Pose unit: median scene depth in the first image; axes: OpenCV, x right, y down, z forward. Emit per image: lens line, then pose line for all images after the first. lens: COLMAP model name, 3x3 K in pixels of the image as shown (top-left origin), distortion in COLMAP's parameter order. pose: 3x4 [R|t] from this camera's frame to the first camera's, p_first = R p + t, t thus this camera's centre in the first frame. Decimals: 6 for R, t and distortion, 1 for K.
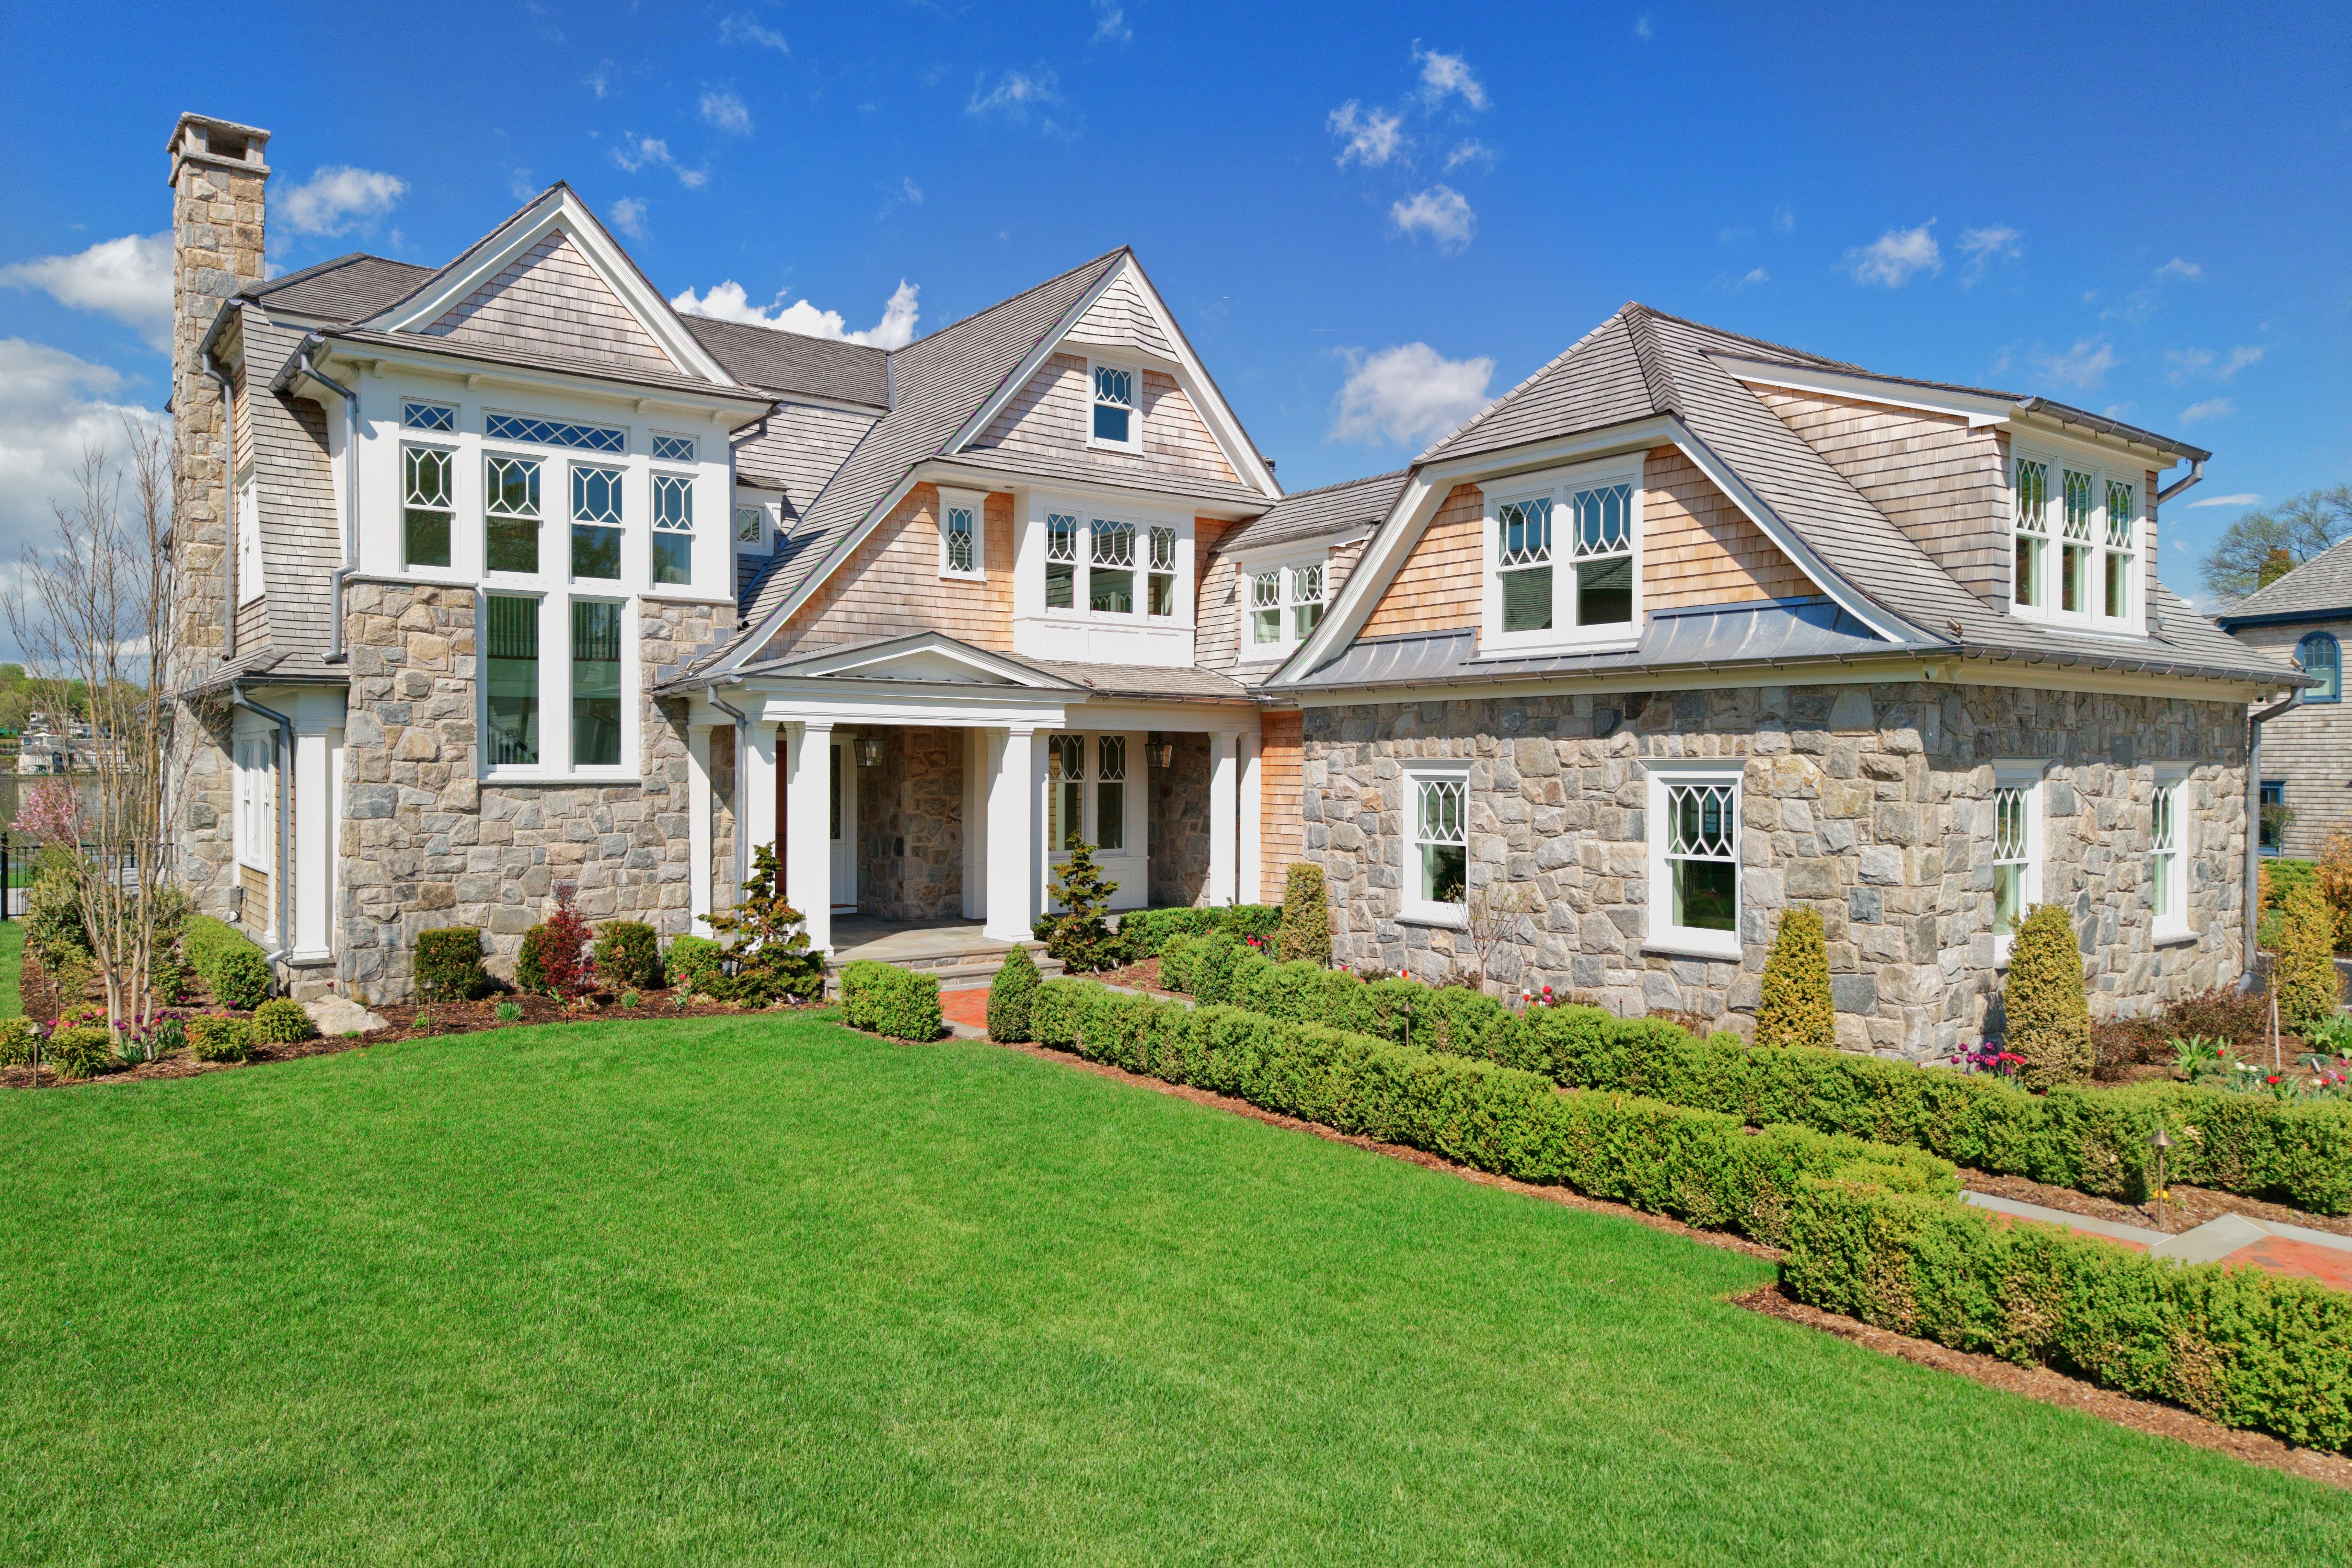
lens RADIAL K [[1585.3, 0, 1214.7], [0, 1585.3, 782.5], [0, 0, 1]] dist [-0.001497, -0.000583]
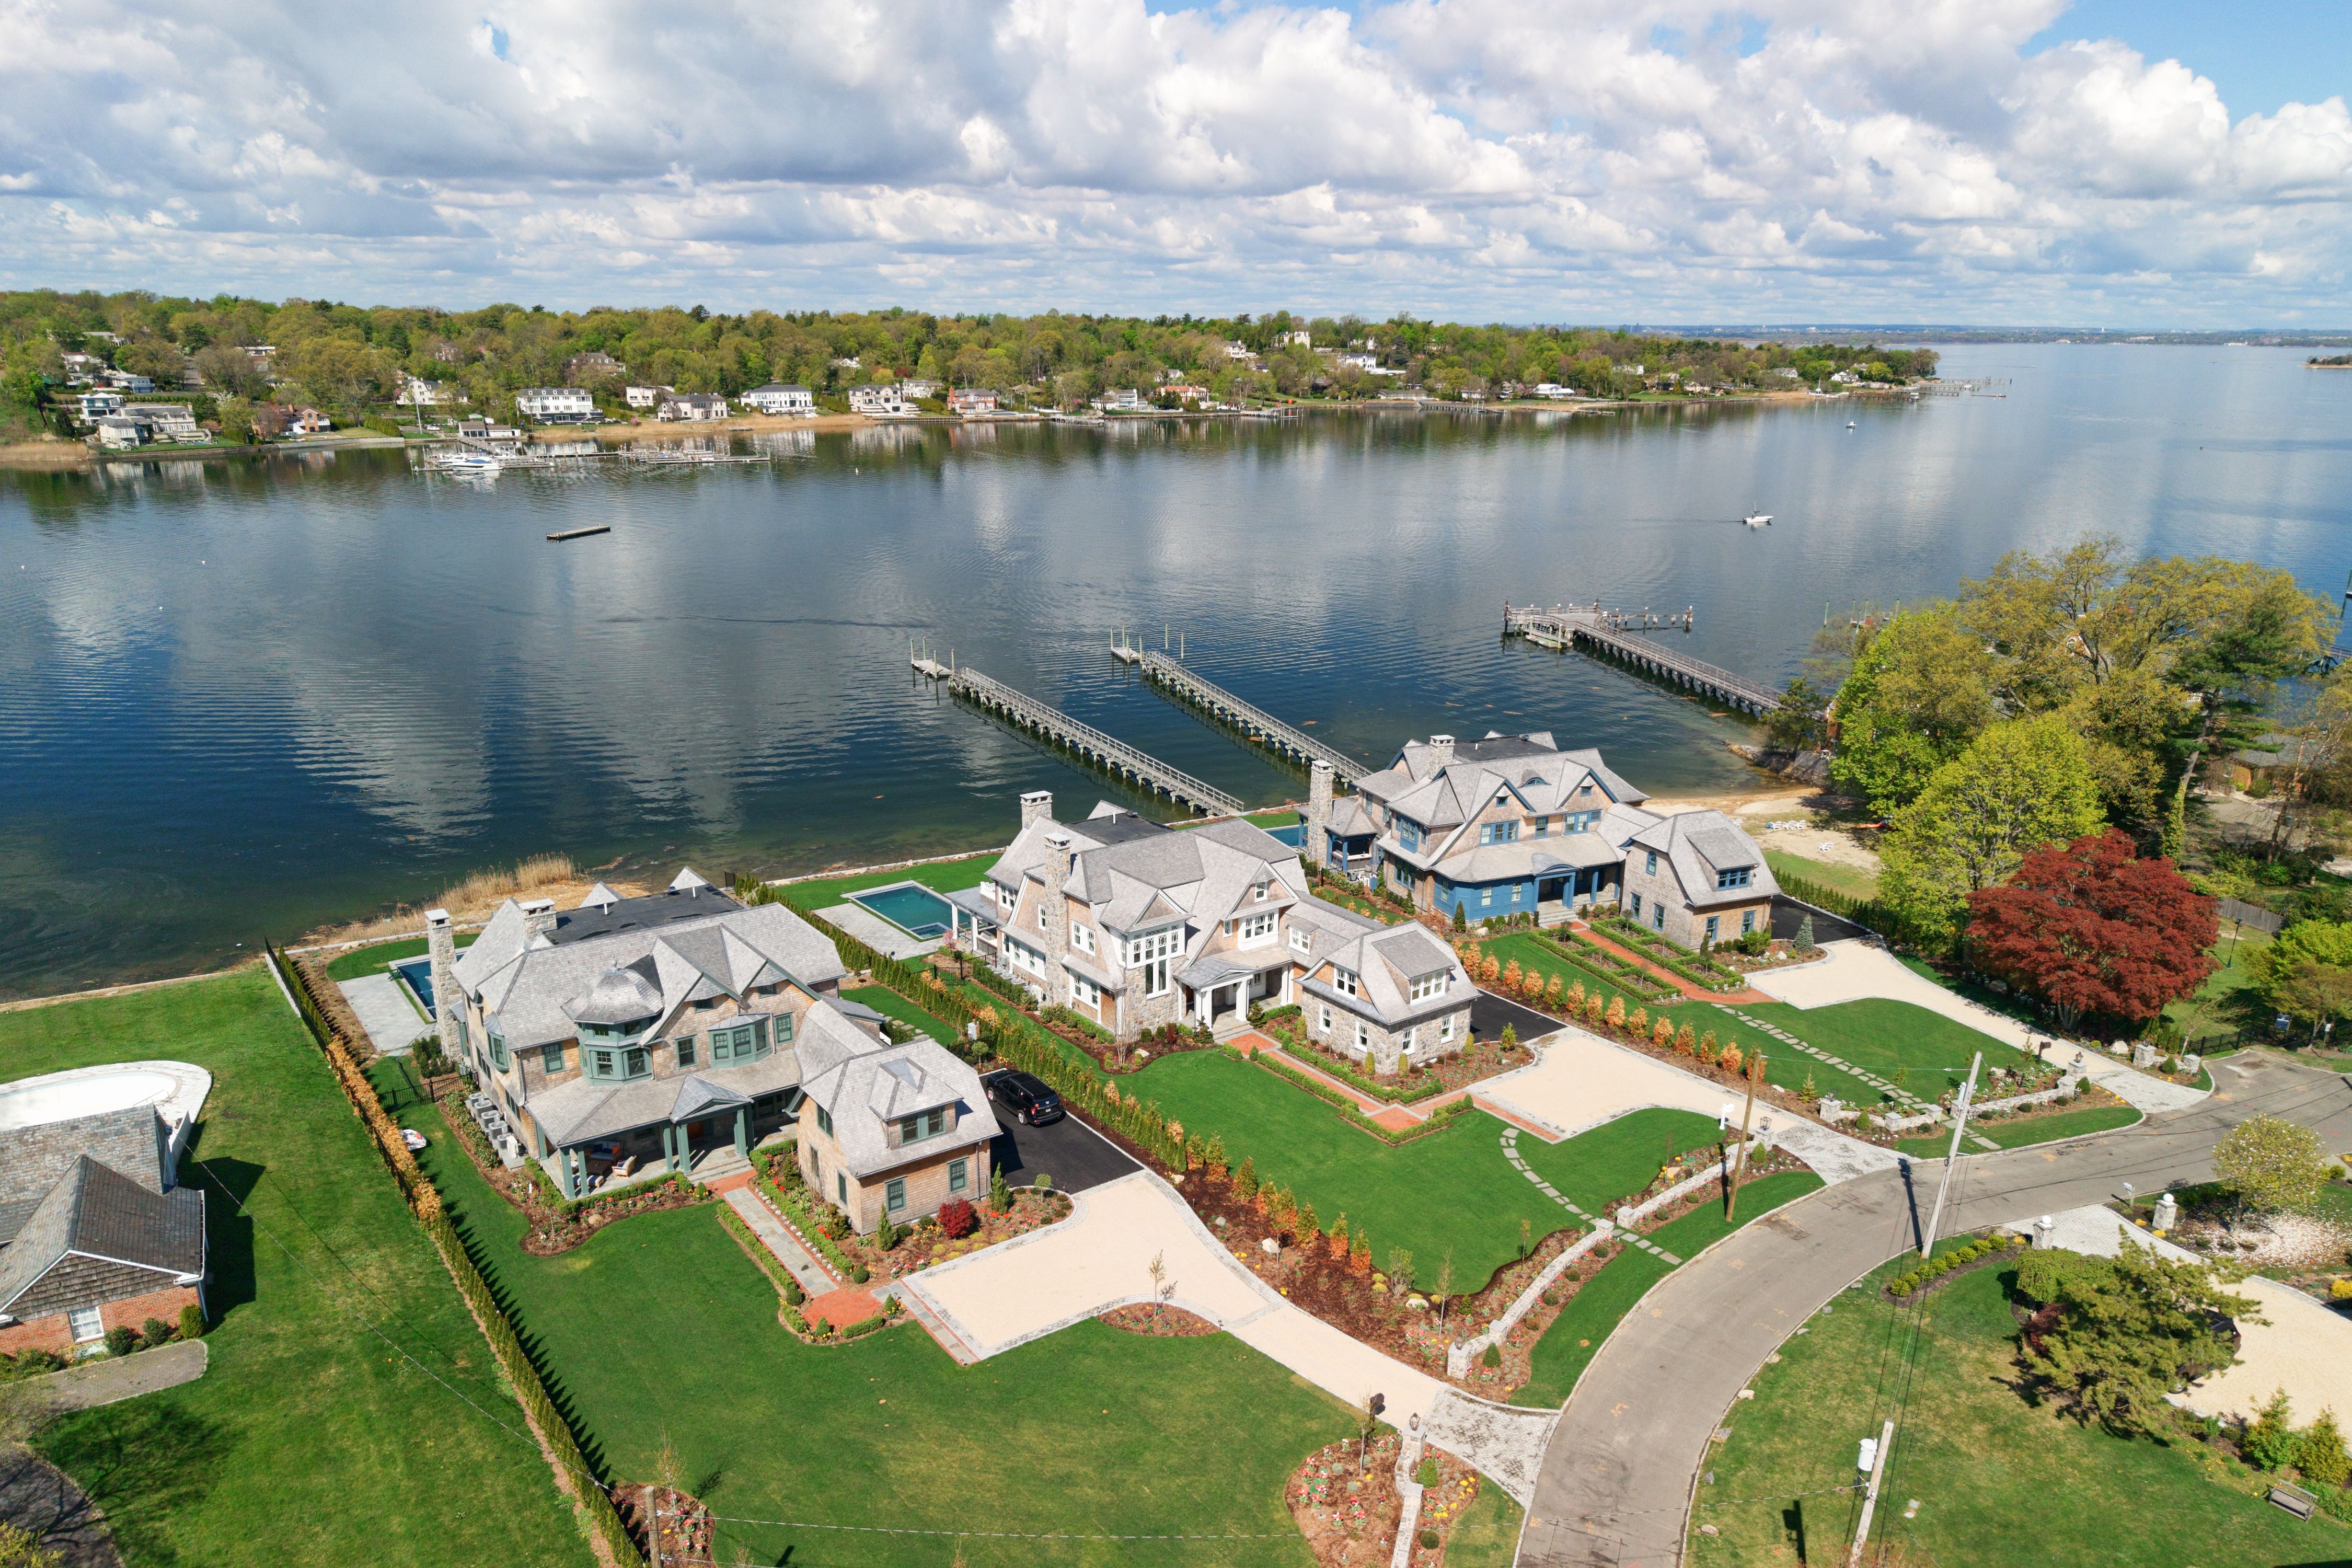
lens RADIAL K [[1605.7, 0, 1166.2], [0, 1605.7, 760.5], [0, 0, 1]] dist [-0.006766, -0.005331]
pose [[0.999018, 0.007048, -0.043731, -0.189019], [0.002911, 0.974681, 0.223582, -2.240380], [0.044200, -0.223490, 0.973704, -4.577975]]
